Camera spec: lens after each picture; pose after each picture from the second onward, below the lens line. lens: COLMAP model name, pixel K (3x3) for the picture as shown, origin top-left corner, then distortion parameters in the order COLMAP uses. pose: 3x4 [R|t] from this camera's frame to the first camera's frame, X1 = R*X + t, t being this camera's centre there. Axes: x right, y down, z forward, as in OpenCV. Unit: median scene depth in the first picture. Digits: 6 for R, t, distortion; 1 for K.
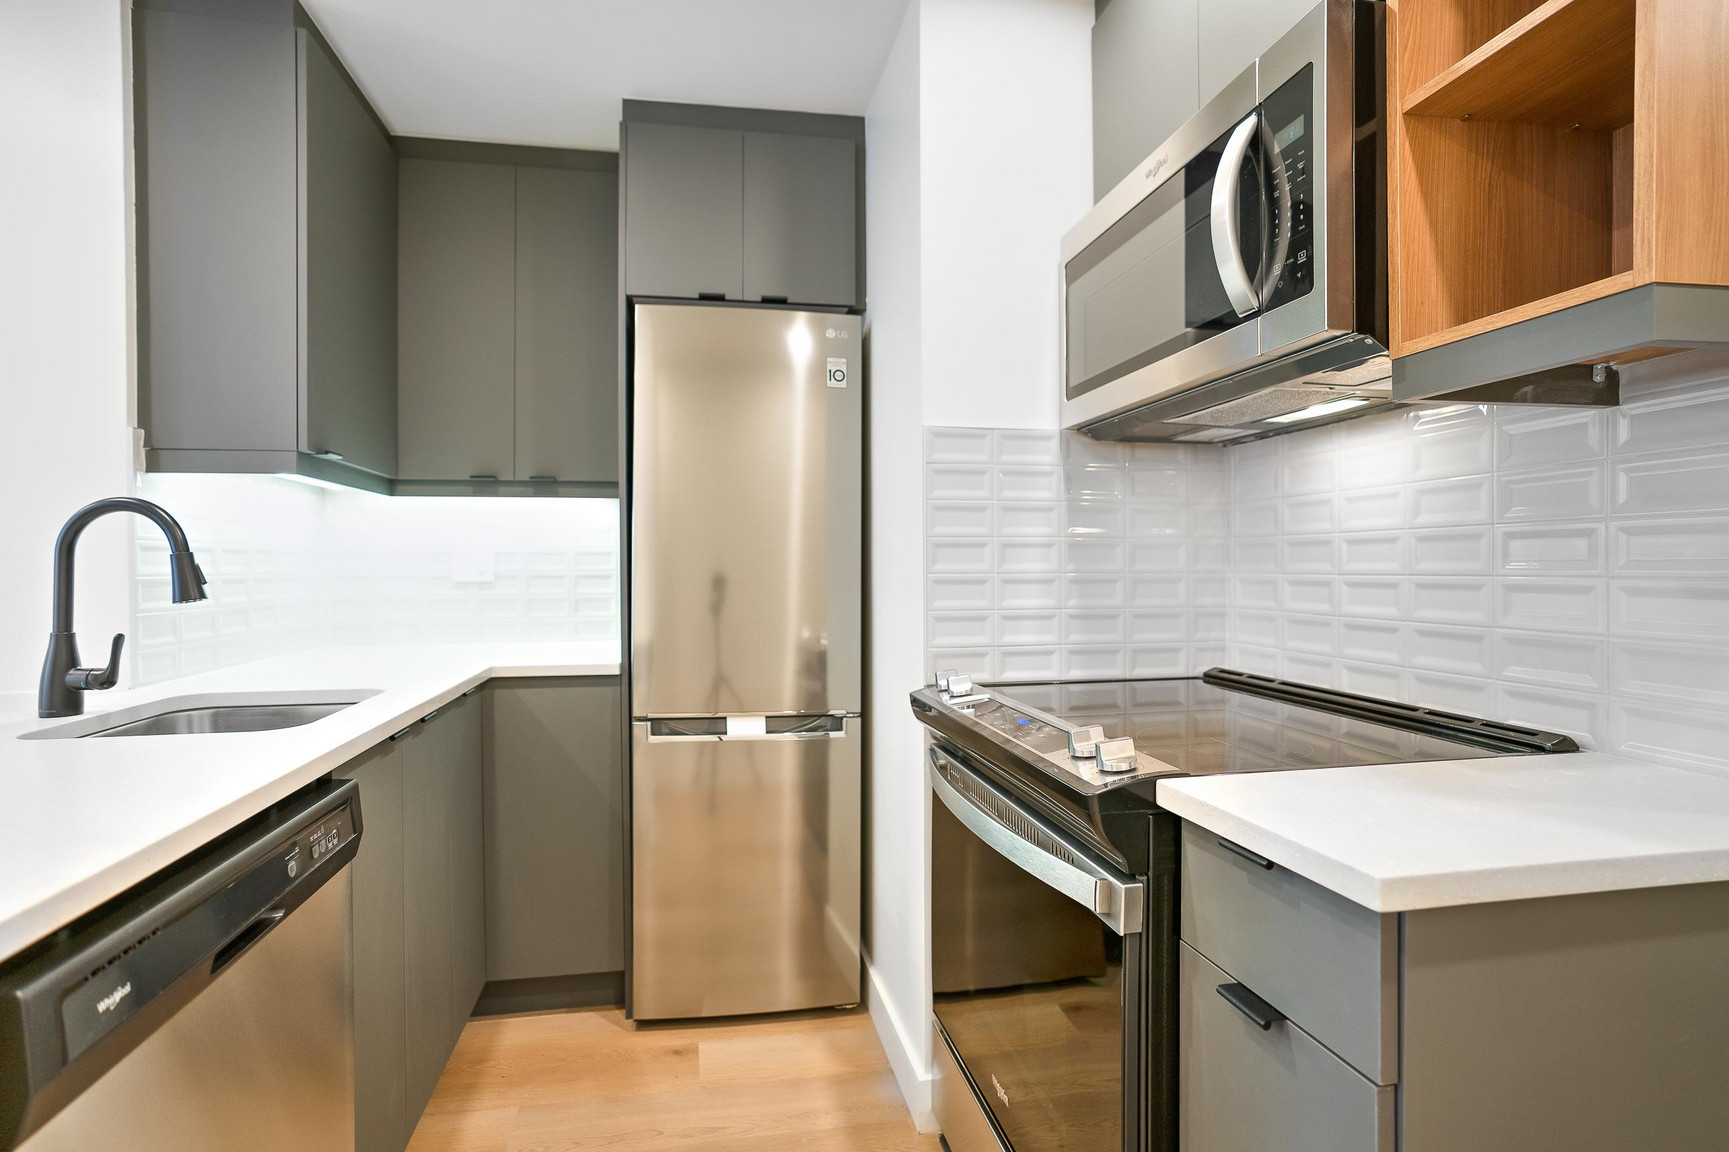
lens RADIAL K [[819.2, 0, 828.5], [0, 819.2, 570.2], [0, 0, 1]] dist [-0.041952, 0.024091]
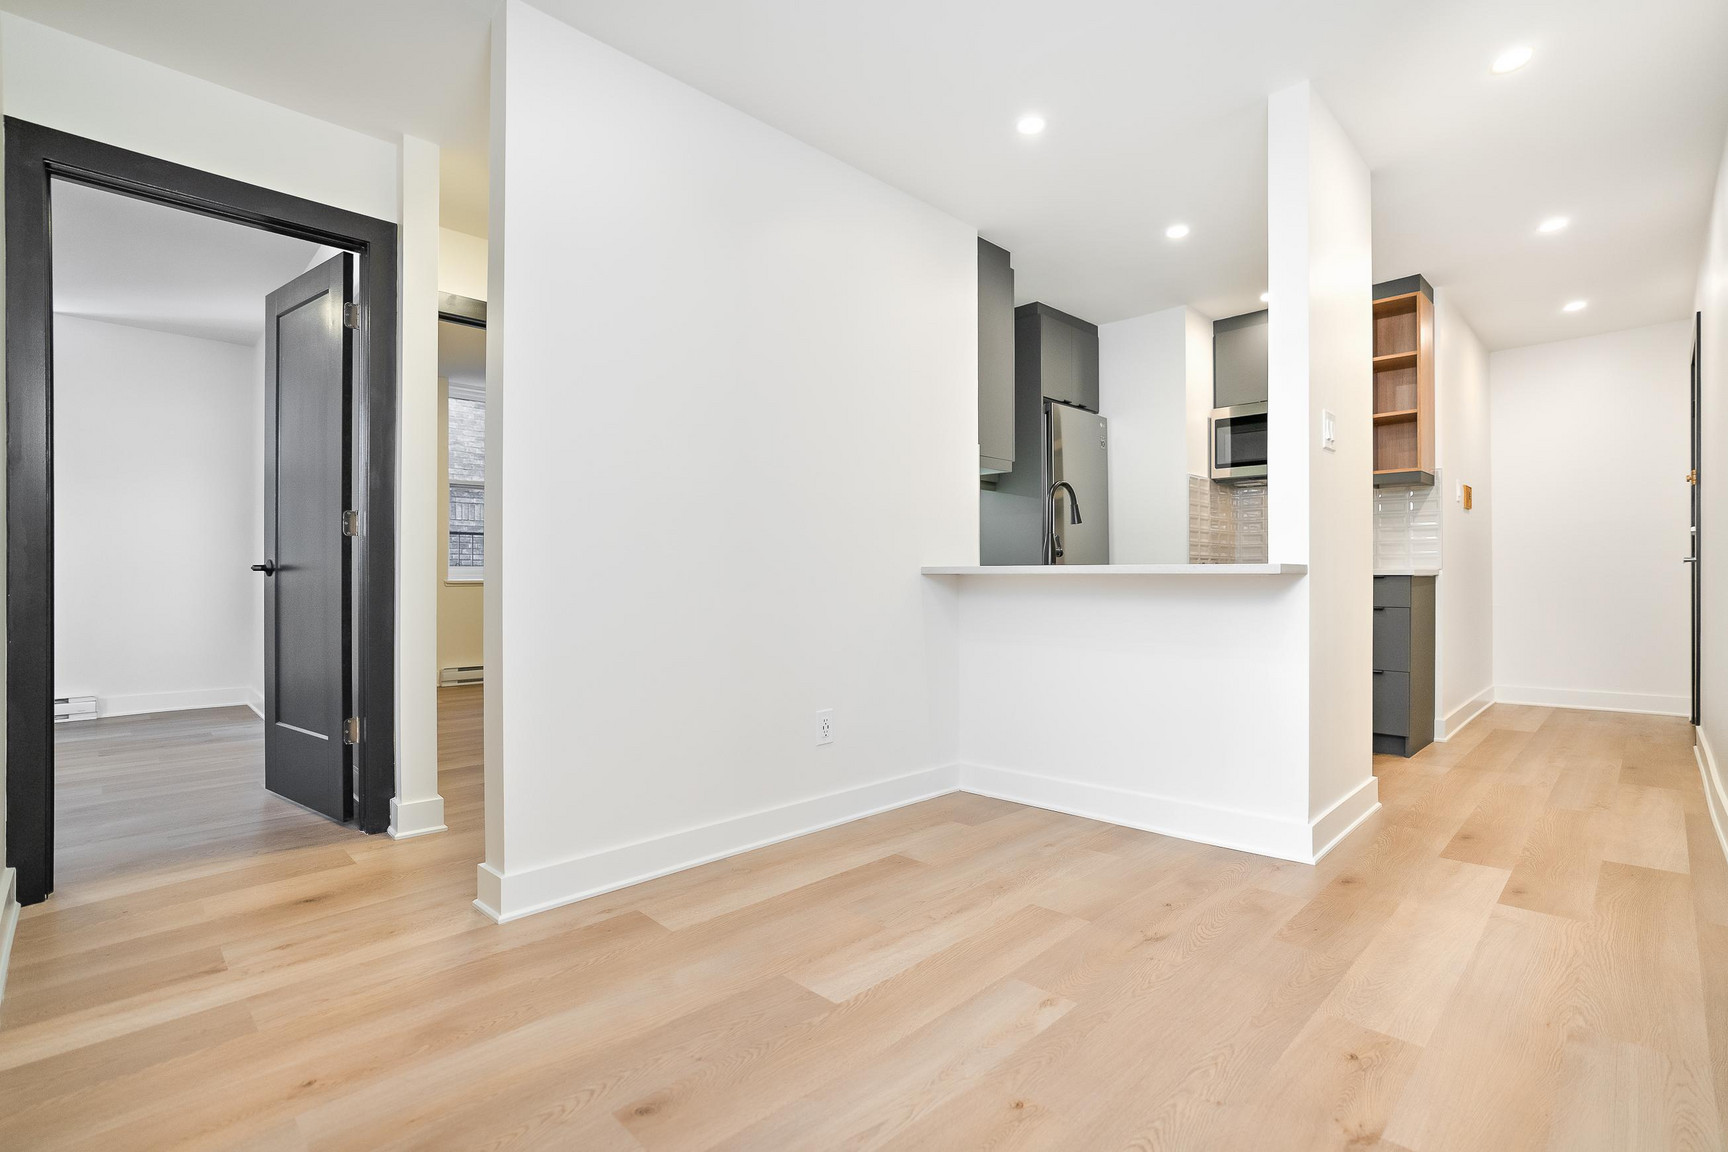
lens RADIAL K [[801.2, 0, 870.2], [0, 801.2, 576.0], [0, 0, 1]] dist [-0.041158, 0.025350]
pose [[0.817445, 0.002922, 0.575999, -2.397027], [-0.001542, 0.999995, -0.002884, 0.181976], [-0.576004, 0.001469, 0.817445, -0.586884]]
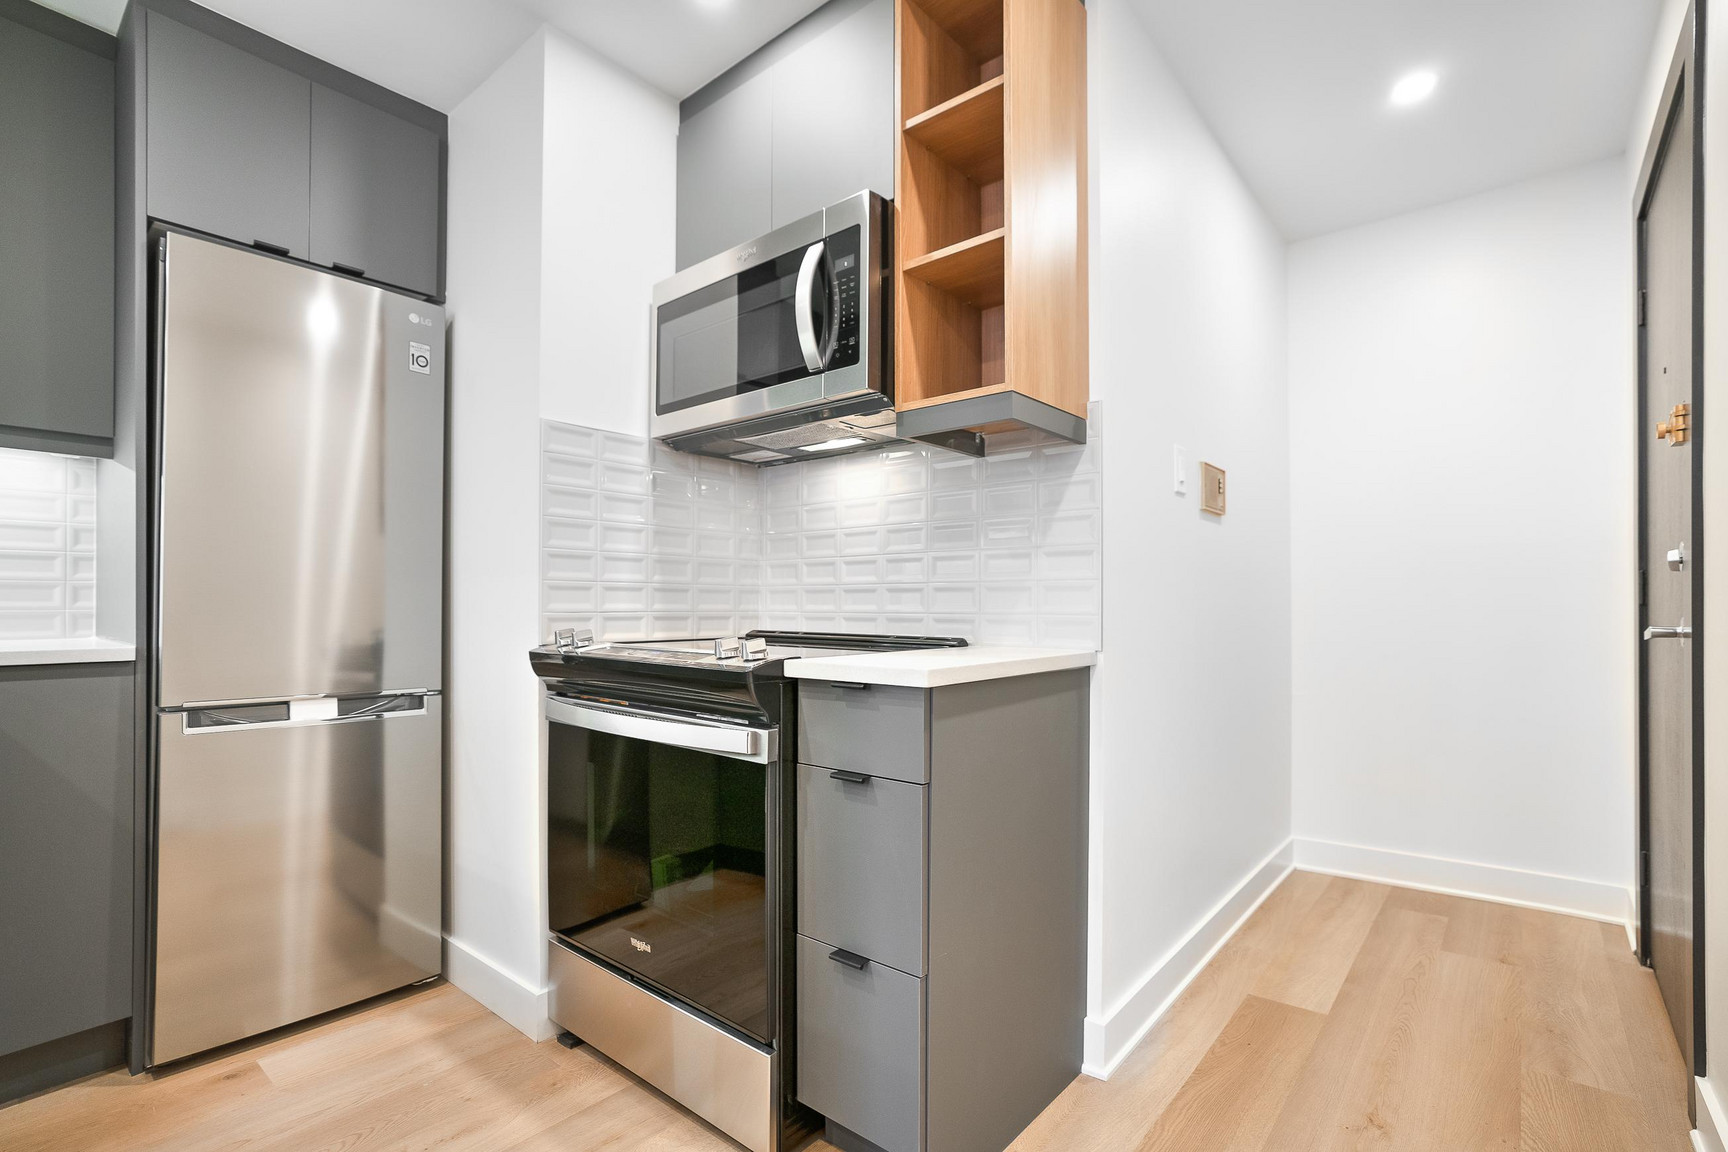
lens RADIAL K [[802.8, 0, 862.0], [0, 802.8, 605.0], [0, 0, 1]] dist [-0.043463, 0.023558]
pose [[0.764953, 0.006922, 0.644049, -0.270750], [-0.003278, 0.999971, -0.006854, 0.096209], [-0.644078, 0.003131, 0.764954, -0.149055]]
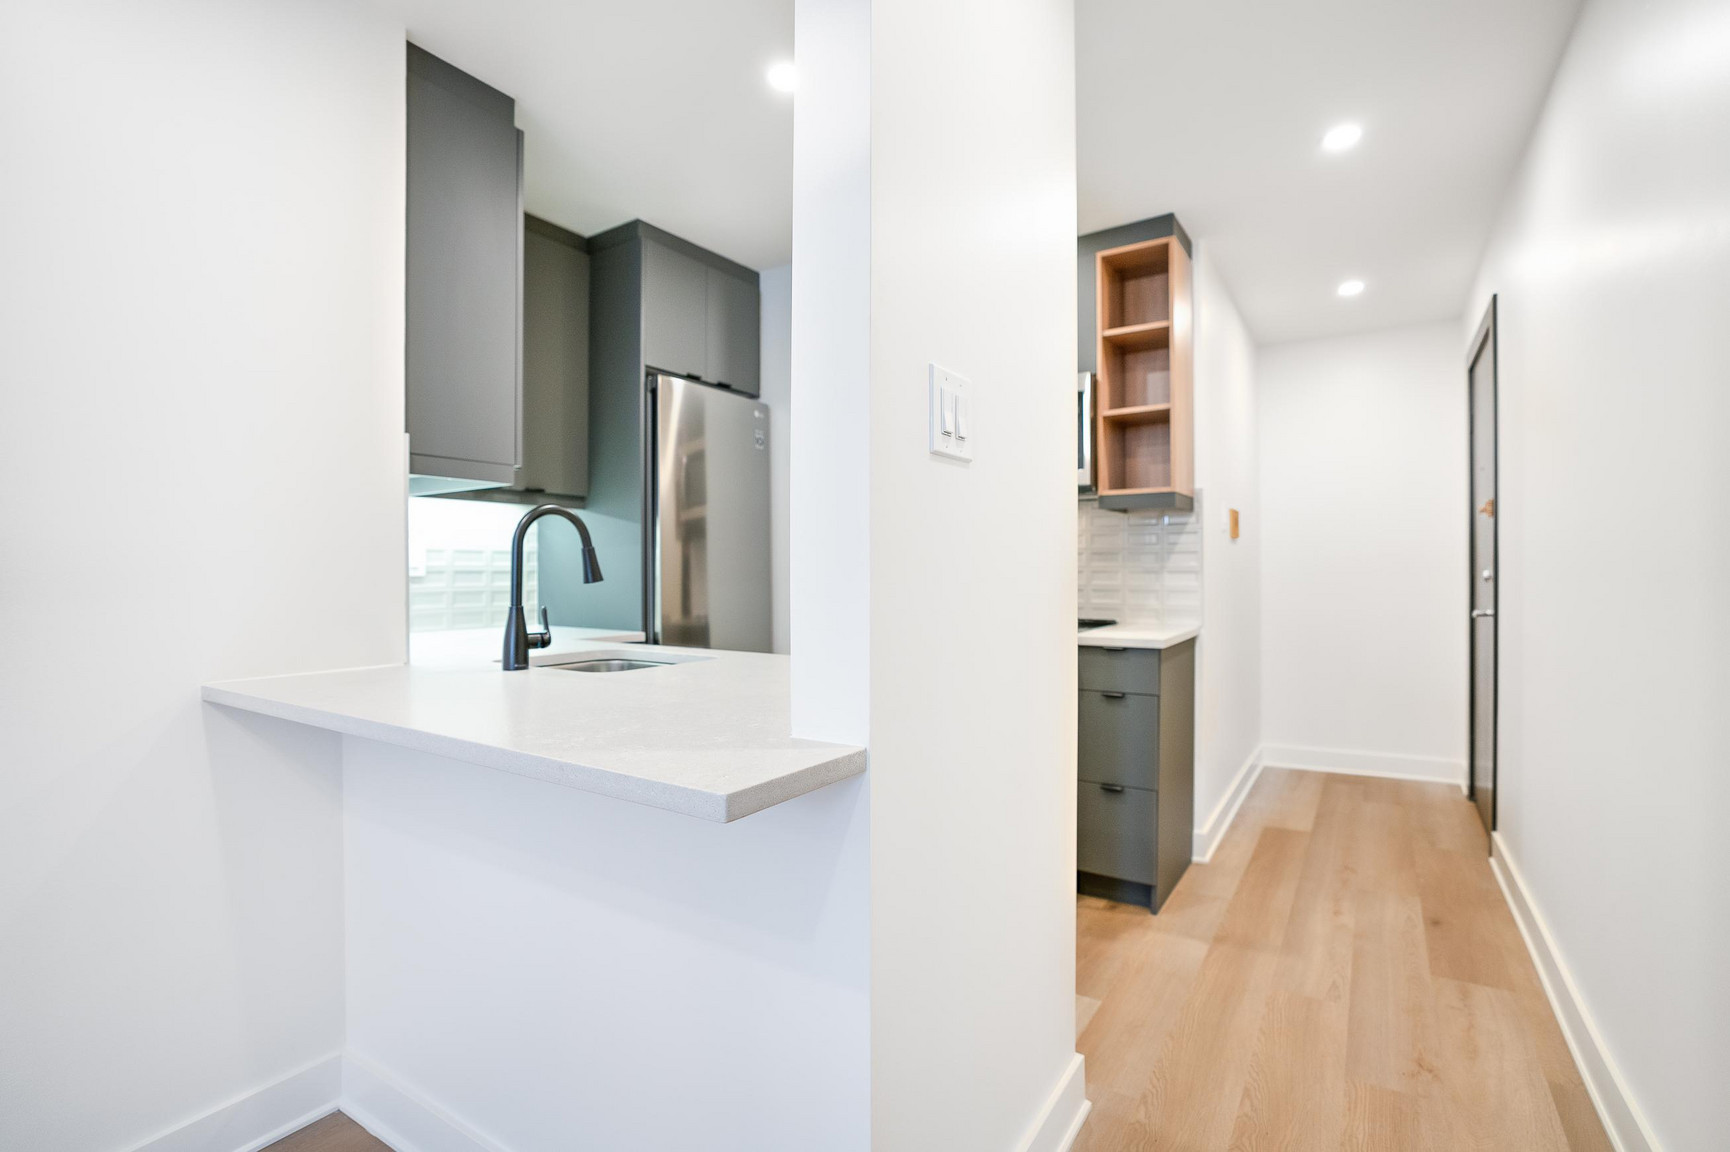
lens RADIAL K [[795.1, 0, 867.9], [0, 795.1, 578.3], [0, 0, 1]] dist [-0.042966, 0.025331]
pose [[0.679246, -0.003425, 0.733903, -1.285406], [0.002489, 0.999994, 0.002363, 0.025423], [-0.733906, 0.000221, 0.679251, -0.239310]]
